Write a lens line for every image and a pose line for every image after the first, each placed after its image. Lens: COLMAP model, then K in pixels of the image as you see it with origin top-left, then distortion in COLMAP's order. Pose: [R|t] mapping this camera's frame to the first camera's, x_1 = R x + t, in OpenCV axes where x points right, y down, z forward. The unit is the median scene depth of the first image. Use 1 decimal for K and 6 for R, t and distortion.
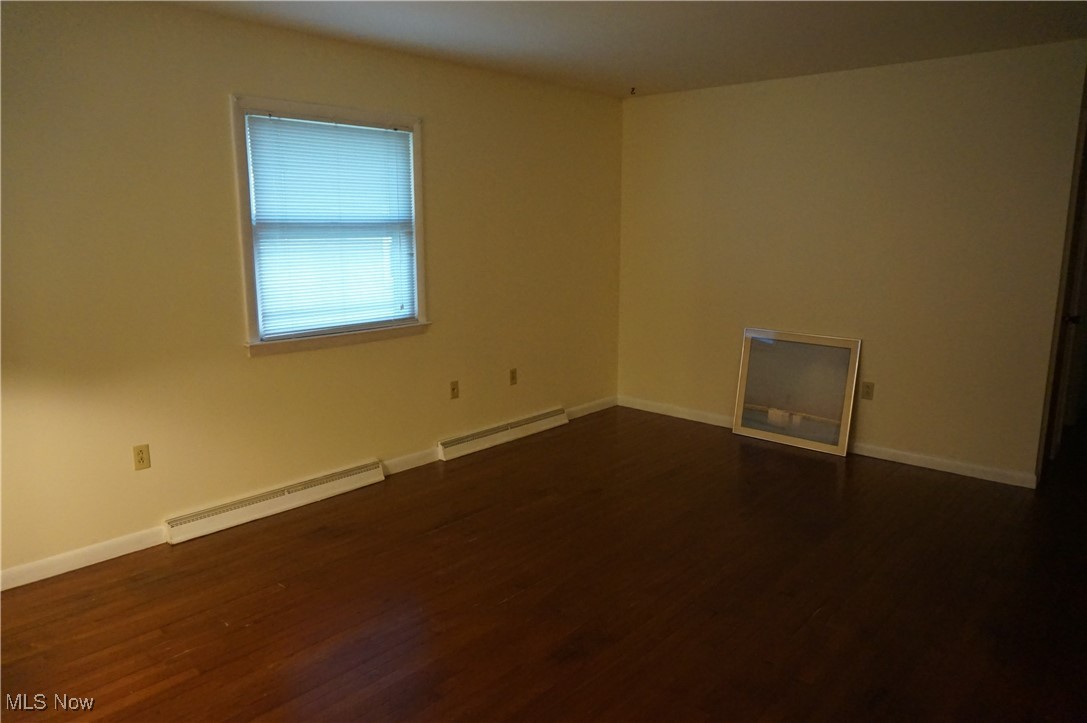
lens RADIAL K [[755.2, 0, 543.5], [0, 755.2, 361.5], [0, 0, 1]] dist [-0.006976, 0.003969]
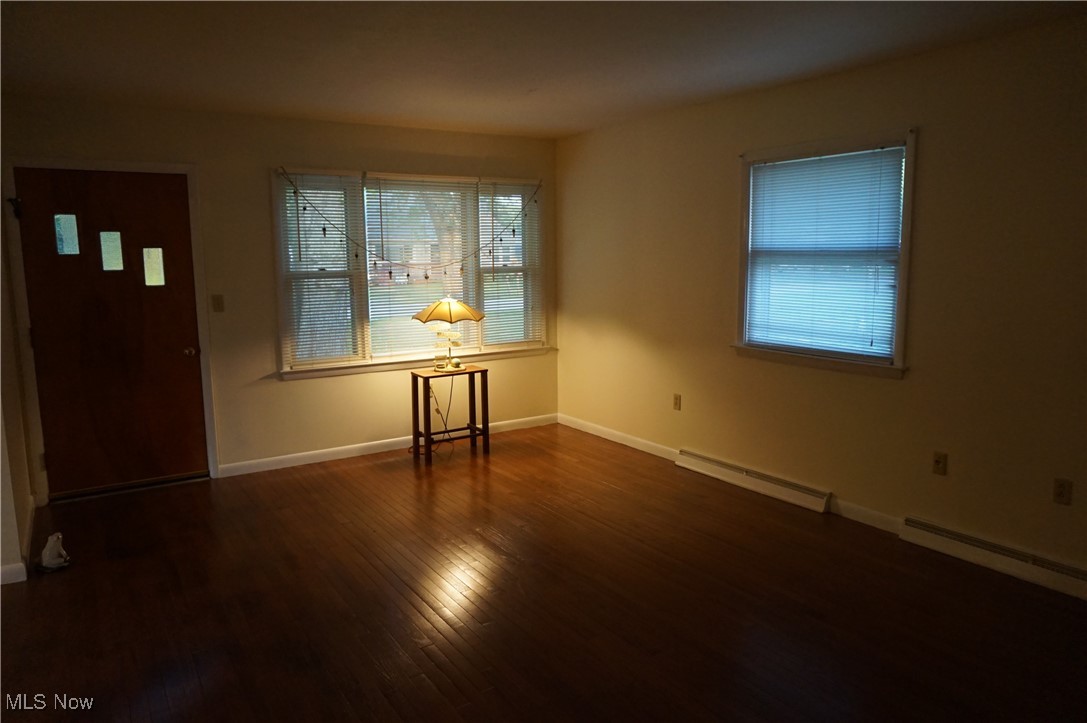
lens RADIAL K [[731.6, 0, 543.5], [0, 731.6, 361.5], [0, 0, 1]] dist [-0.033813, 0.024969]
pose [[-0.253479, 0.145713, -0.956303, 0.806541], [-0.166599, 0.967242, 0.191538, -0.163835], [0.952887, 0.207871, -0.220900, 0.887278]]
